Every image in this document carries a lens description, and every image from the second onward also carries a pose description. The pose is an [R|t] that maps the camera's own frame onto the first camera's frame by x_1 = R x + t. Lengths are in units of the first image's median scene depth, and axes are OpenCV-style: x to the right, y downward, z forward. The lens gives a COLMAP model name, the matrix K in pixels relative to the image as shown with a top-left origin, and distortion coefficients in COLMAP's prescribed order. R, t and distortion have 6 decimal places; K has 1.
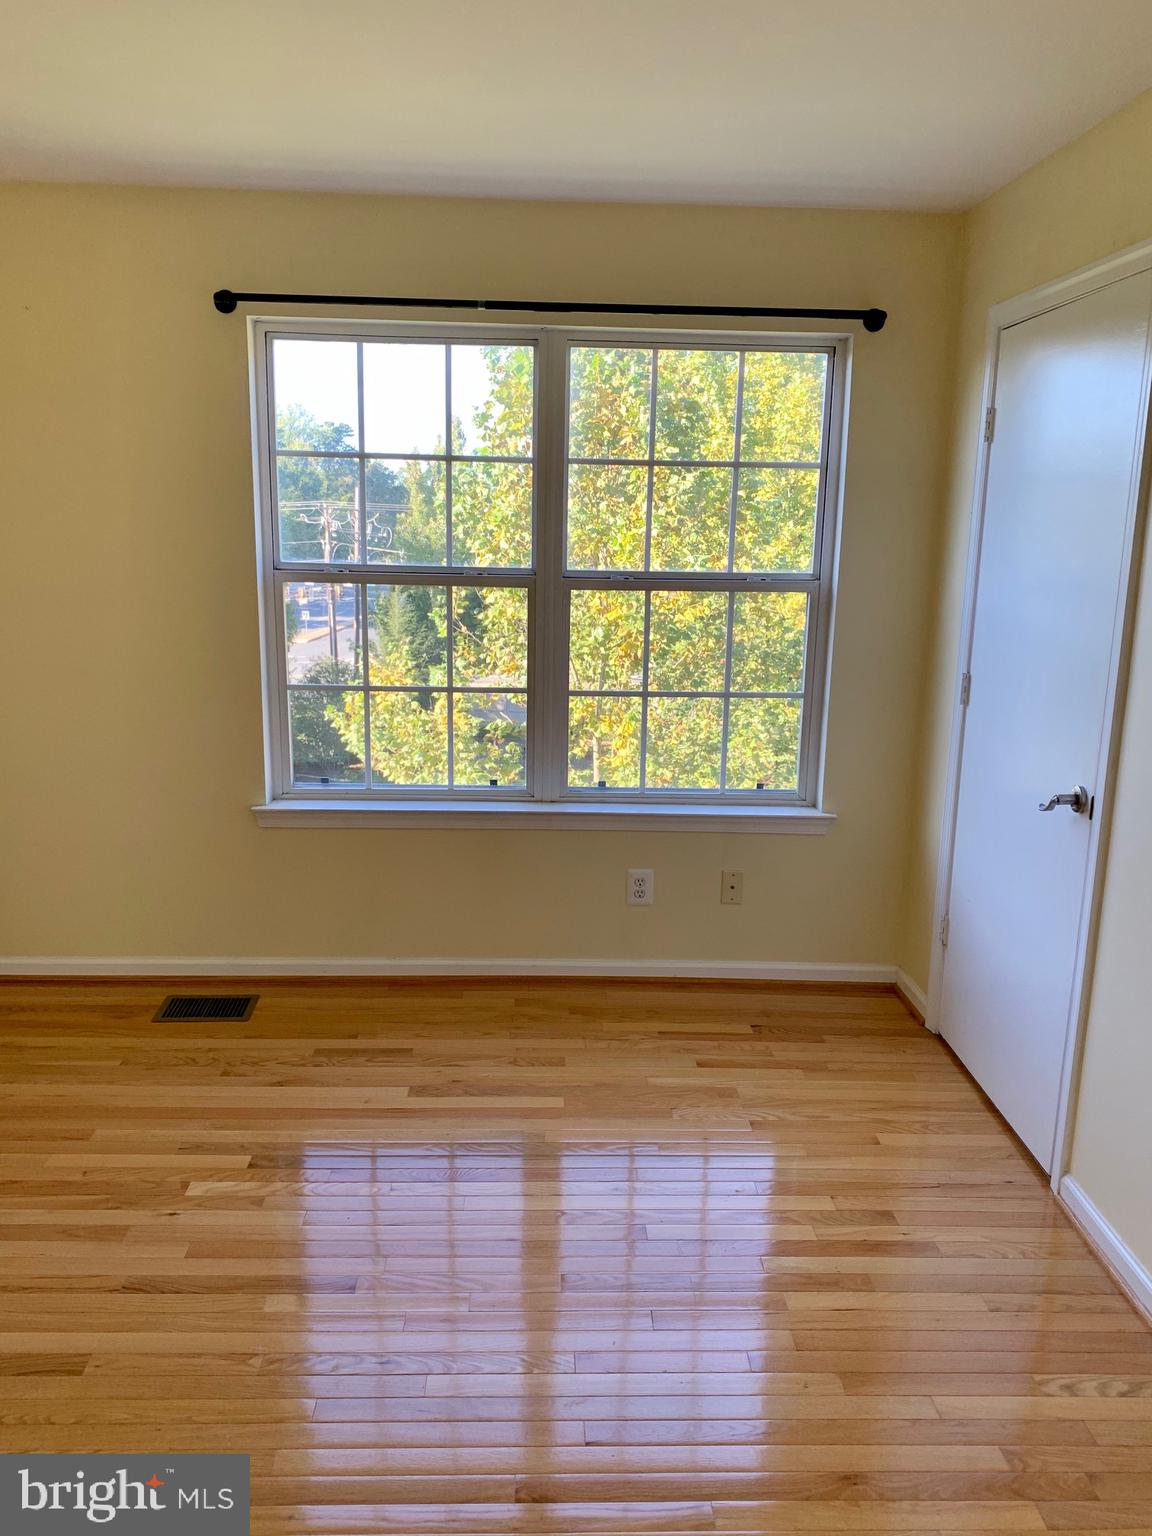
lens RADIAL K [[1173.3, 0, 570.7], [0, 1173.3, 766.9], [0, 0, 1]] dist [0.073361, -0.123601]
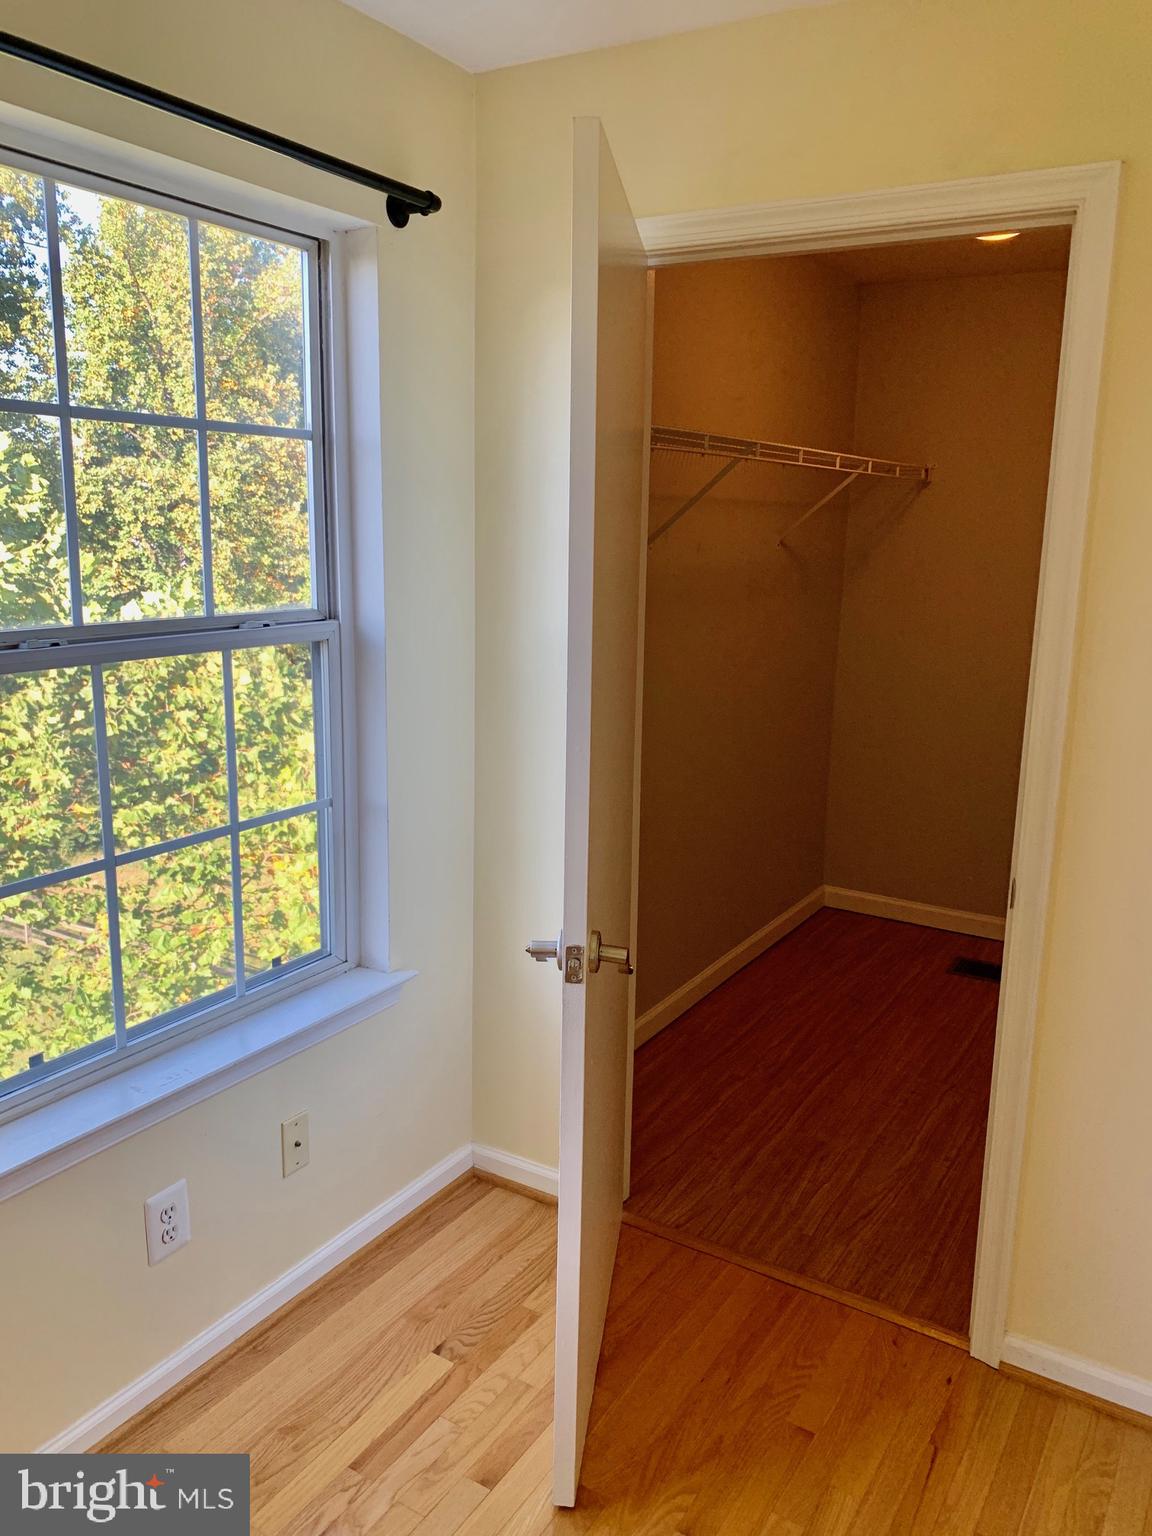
lens RADIAL K [[1188.8, 0, 610.0], [0, 1188.8, 757.7], [0, 0, 1]] dist [0.010732, 0.002577]
pose [[0.533131, -0.172564, 0.828247, -0.254115], [0.165406, 0.981345, 0.097993, -0.127485], [-0.829706, 0.084754, 0.551728, 0.550508]]
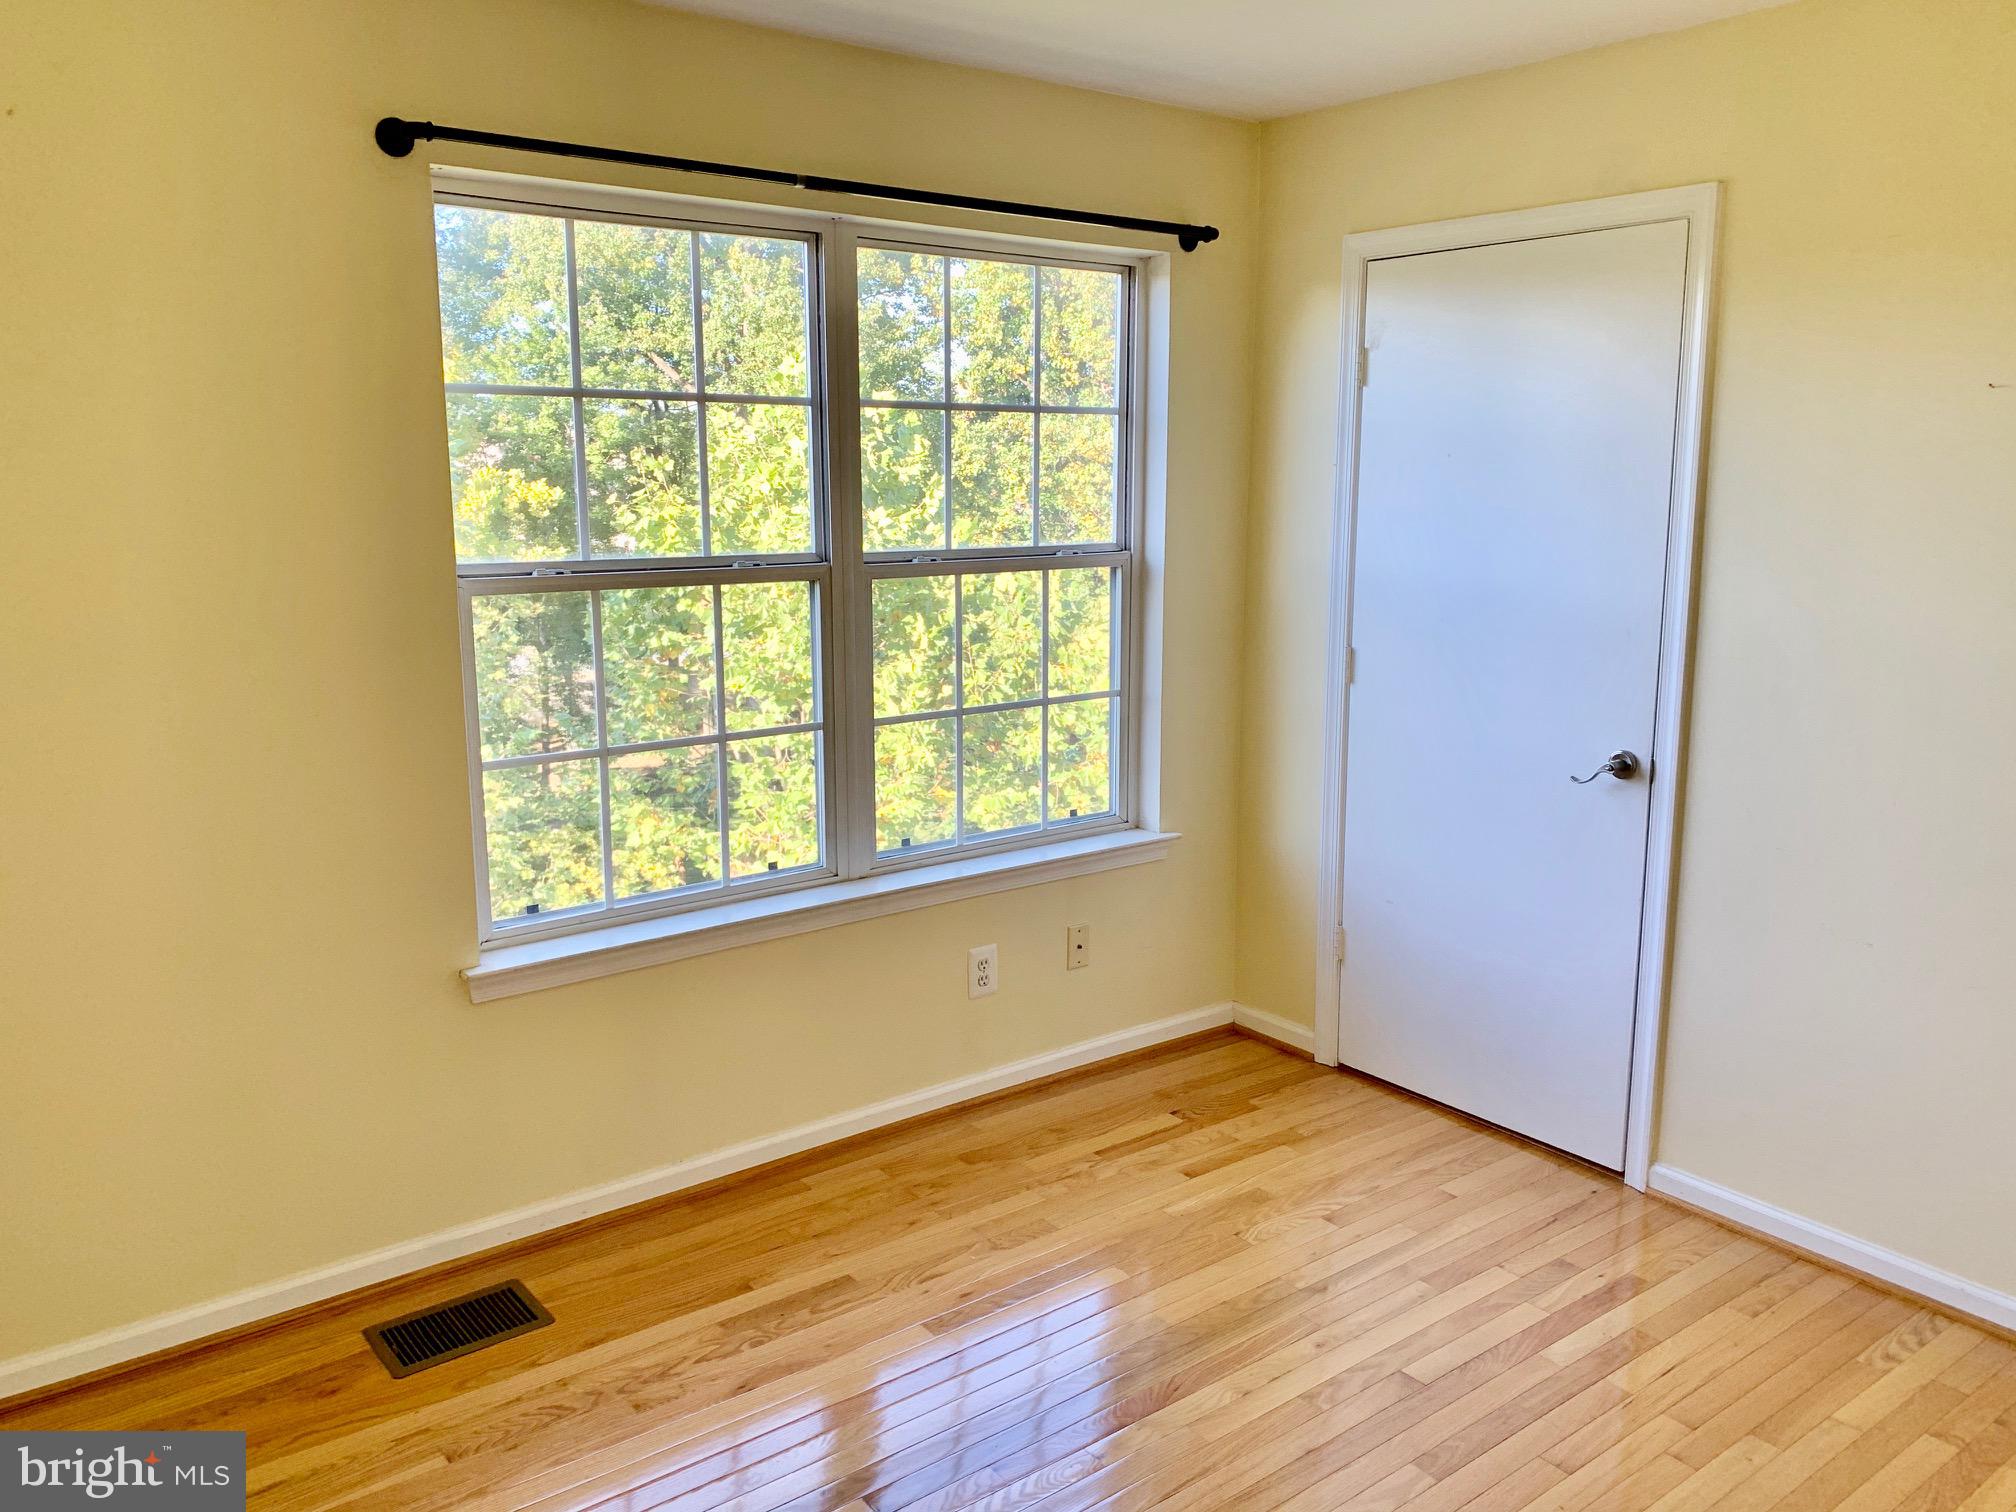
lens RADIAL K [[1546.5, 0, 1008.9], [0, 1546.5, 716.9], [0, 0, 1]] dist [0.010159, -0.001652]
pose [[0.808826, -0.111710, 0.577340, -0.494456], [0.138331, 0.990384, -0.002165, -0.054601], [-0.571546, 0.081615, 0.816501, 0.194866]]
